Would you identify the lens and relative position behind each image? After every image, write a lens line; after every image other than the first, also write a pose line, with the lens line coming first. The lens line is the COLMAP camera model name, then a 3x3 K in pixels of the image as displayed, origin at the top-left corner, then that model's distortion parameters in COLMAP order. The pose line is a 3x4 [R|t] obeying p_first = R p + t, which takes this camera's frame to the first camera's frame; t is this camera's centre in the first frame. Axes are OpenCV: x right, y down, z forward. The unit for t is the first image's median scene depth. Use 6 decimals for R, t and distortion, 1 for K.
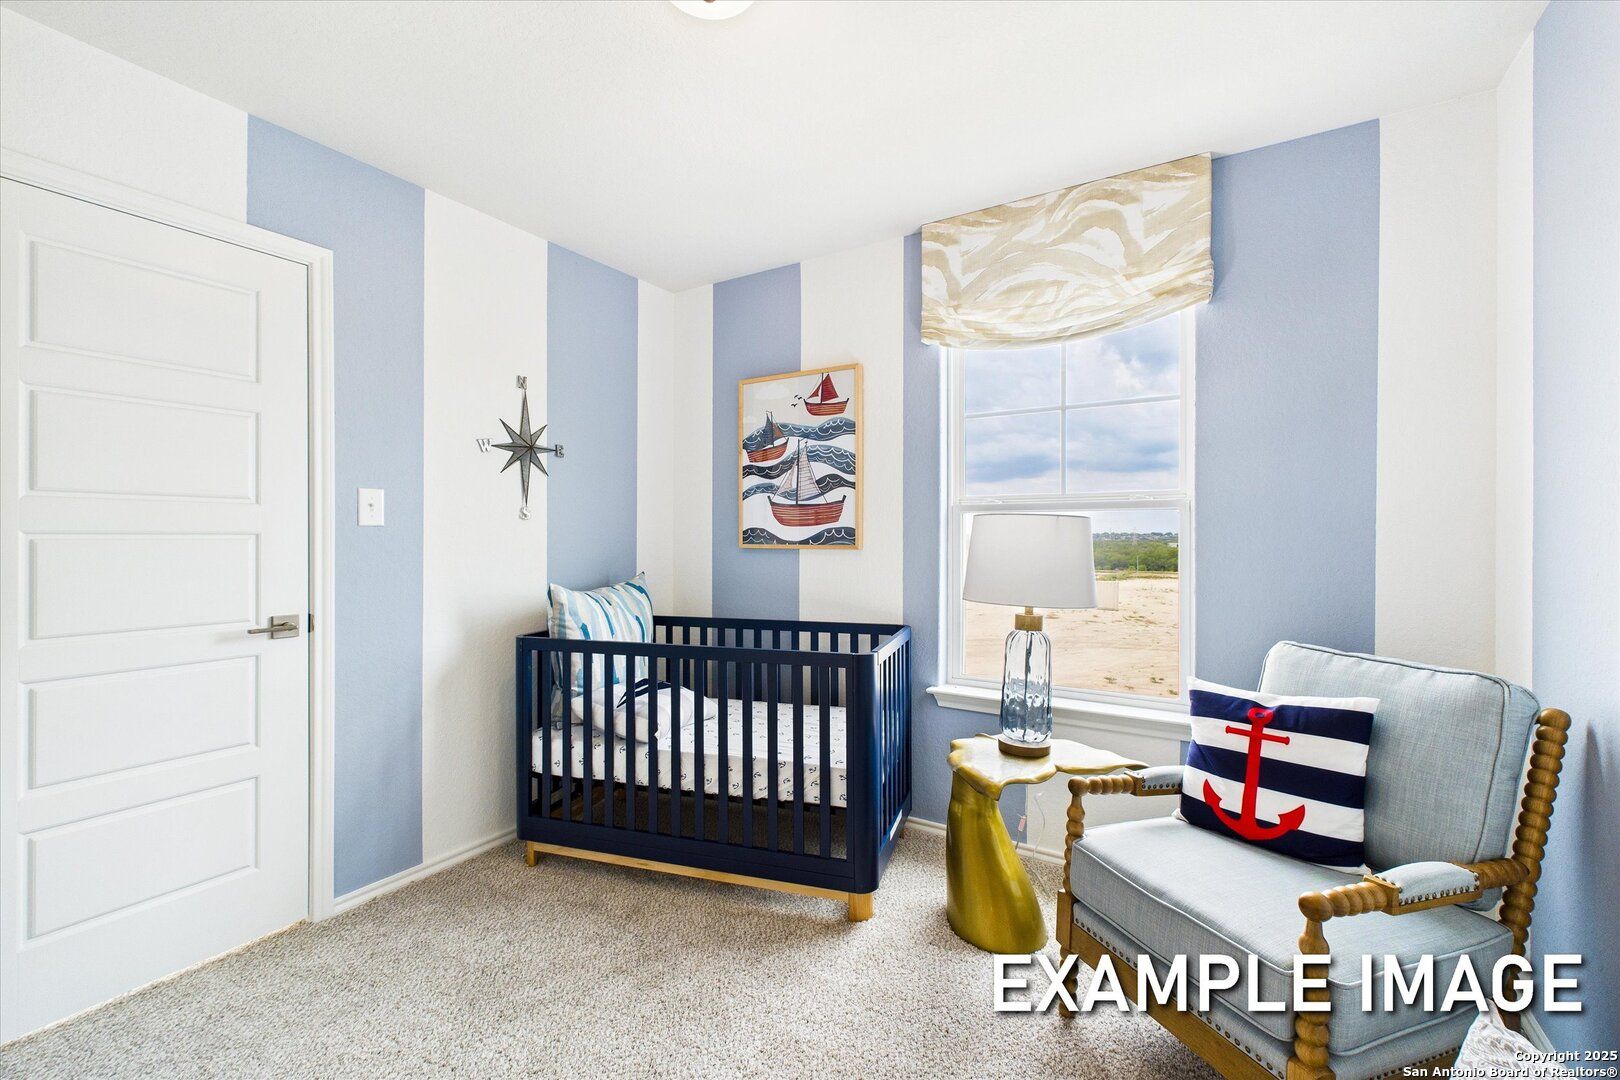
lens RADIAL K [[672.8, 0, 809.3], [0, 672.8, 537.0], [0, 0, 1]] dist [0.001311, 0.000085]
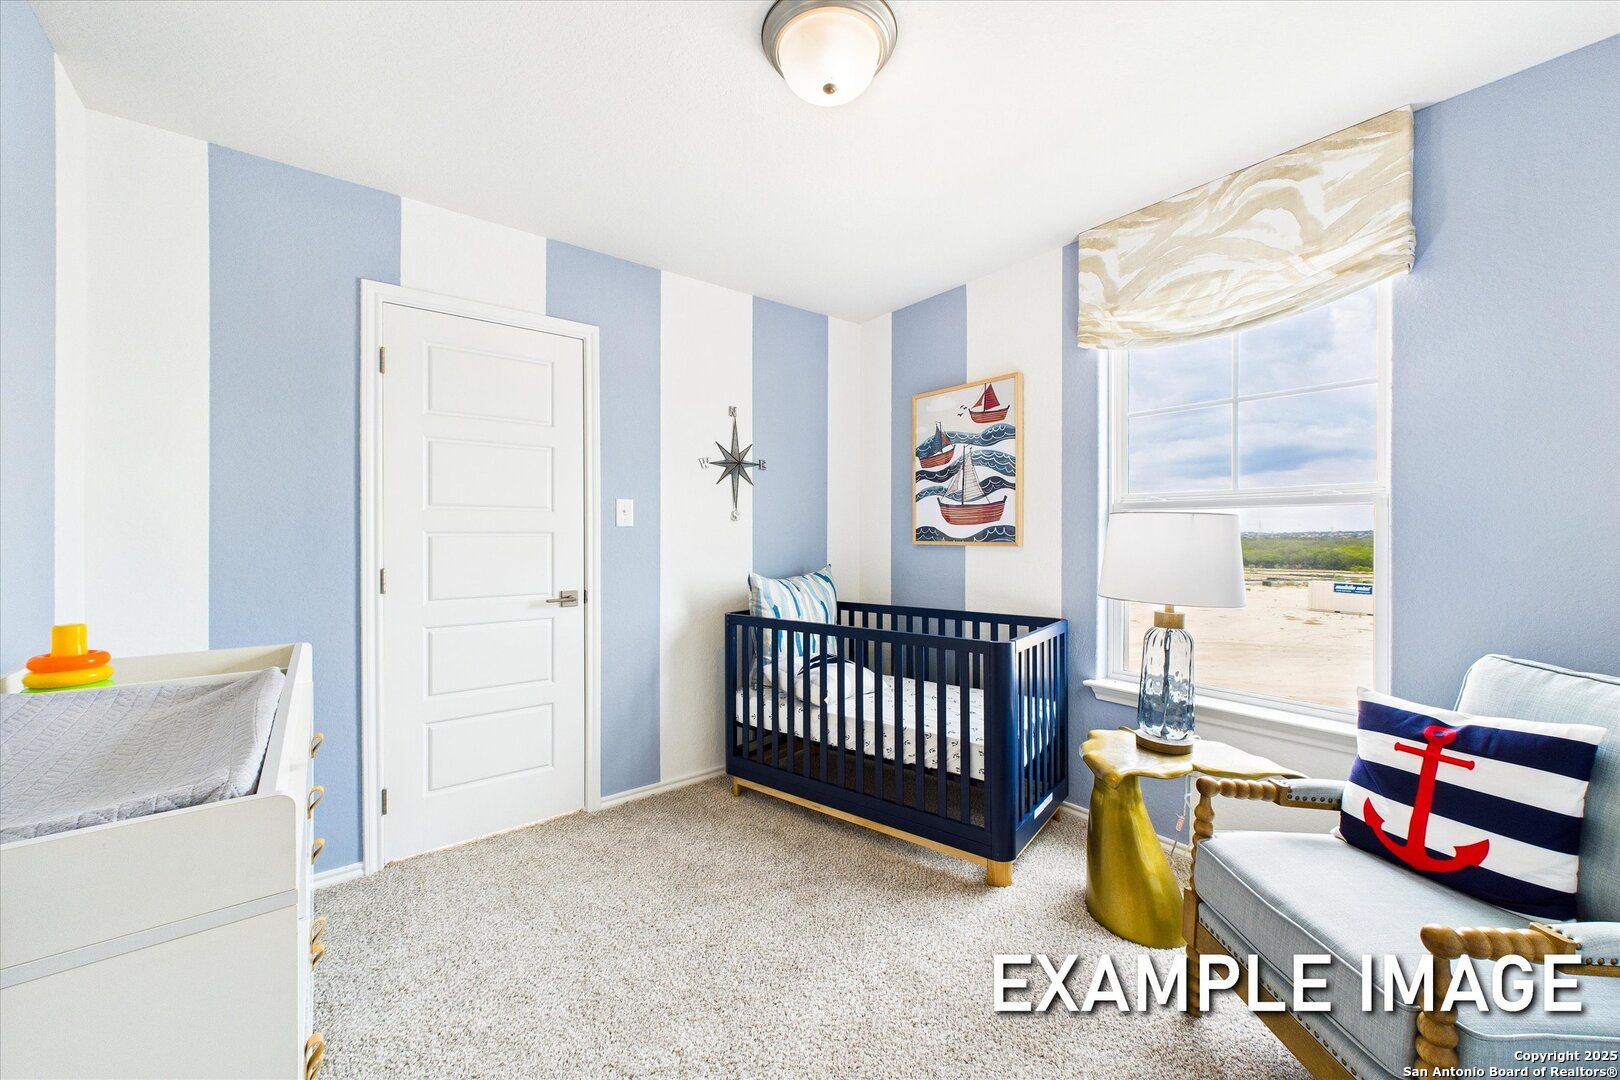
lens RADIAL K [[610.7, 0, 811.1], [0, 610.7, 536.2], [0, 0, 1]] dist [0.001894, 0.000079]
pose [[0.942878, 0.000587, -0.333138, 0.116629], [0.000468, 0.999995, 0.003086, -0.001022], [0.333138, -0.003066, 0.942873, -0.033382]]
